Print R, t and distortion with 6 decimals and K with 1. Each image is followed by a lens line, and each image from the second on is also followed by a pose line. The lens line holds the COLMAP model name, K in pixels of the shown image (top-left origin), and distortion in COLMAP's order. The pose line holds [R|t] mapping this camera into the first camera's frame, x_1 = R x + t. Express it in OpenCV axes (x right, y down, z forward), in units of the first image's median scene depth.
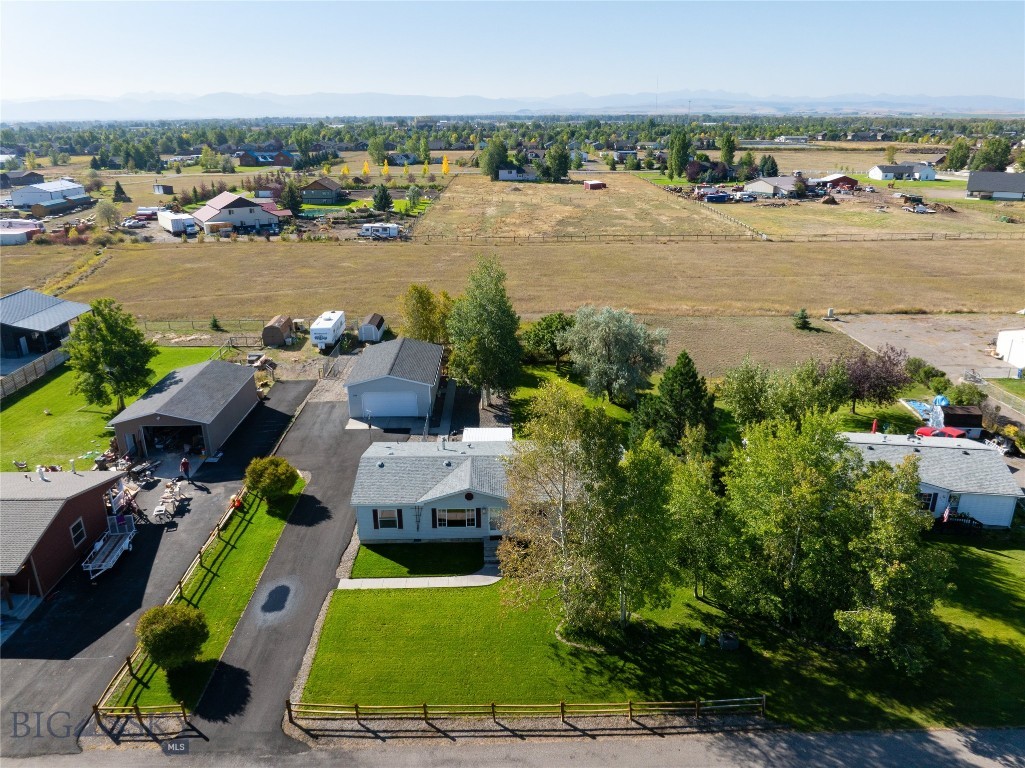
lens RADIAL K [[725.8, 0, 512.5], [0, 725.8, 366.9], [0, 0, 1]] dist [-0.052565, 0.021150]
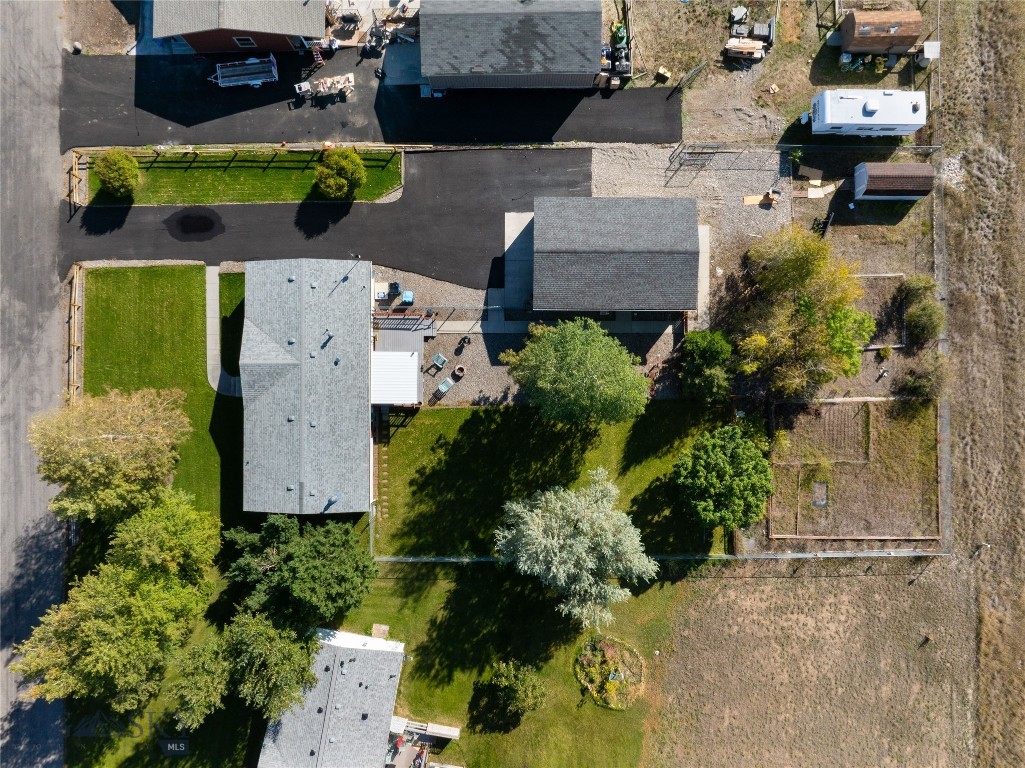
lens RADIAL K [[725.8, 0, 512.5], [0, 725.8, 366.9], [0, 0, 1]] dist [-0.052565, 0.021150]
pose [[-0.021159, 0.999743, -0.008169, -0.053874], [-0.321927, 0.000923, 0.946764, -1.045700], [0.946528, 0.022662, 0.321825, 1.027897]]
